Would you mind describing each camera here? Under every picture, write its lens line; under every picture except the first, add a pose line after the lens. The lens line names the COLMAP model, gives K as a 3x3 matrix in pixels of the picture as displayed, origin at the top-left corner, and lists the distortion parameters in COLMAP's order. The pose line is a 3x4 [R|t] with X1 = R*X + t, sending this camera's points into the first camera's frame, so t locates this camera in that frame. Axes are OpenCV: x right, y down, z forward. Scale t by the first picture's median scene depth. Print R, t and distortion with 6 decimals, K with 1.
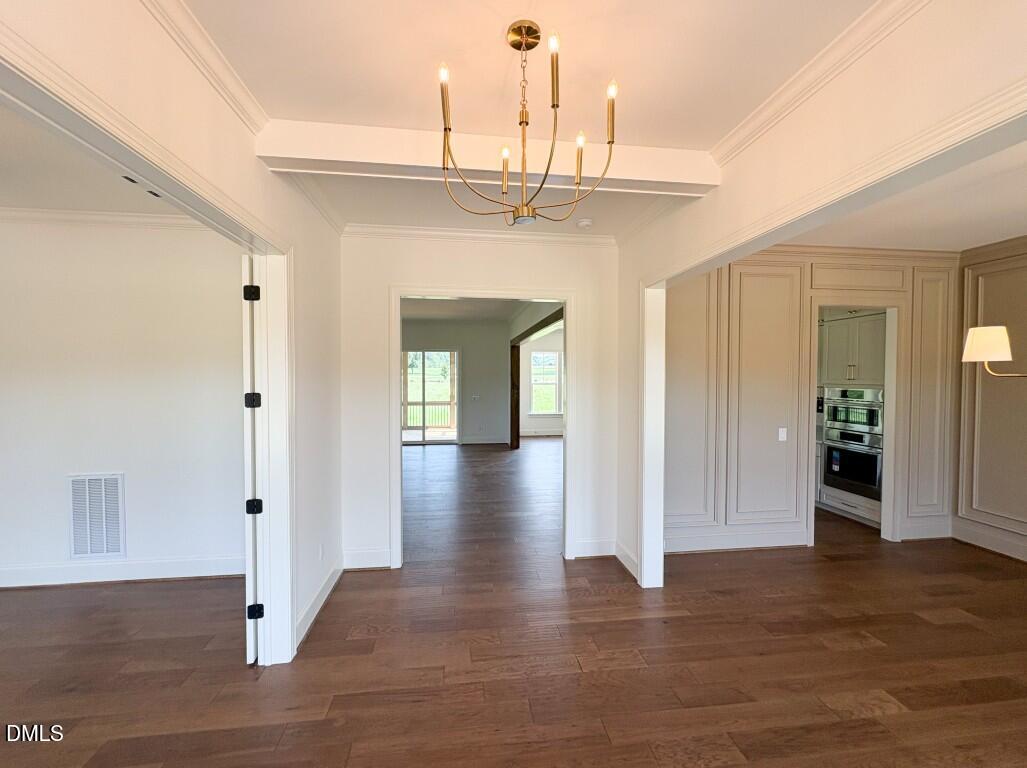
lens RADIAL K [[407.5, 0, 513.5], [0, 407.5, 384.0], [0, 0, 1]] dist [0.000100, 0.000177]
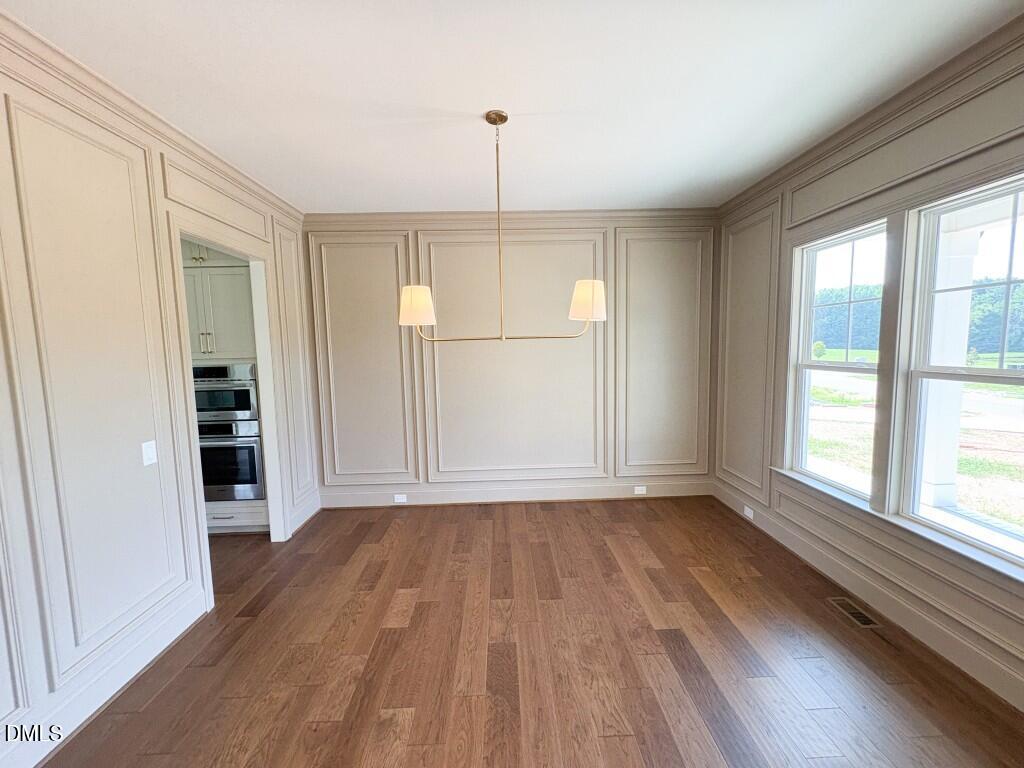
lens RADIAL K [[406.4, 0, 512.0], [0, 406.4, 384.0], [0, 0, 1]] dist [0.000100, 0.000177]
pose [[0.082802, -0.098148, 0.991721, 0.163157], [0.043265, 0.994554, 0.094816, -0.000446], [-0.995626, 0.035056, 0.086597, 0.461031]]
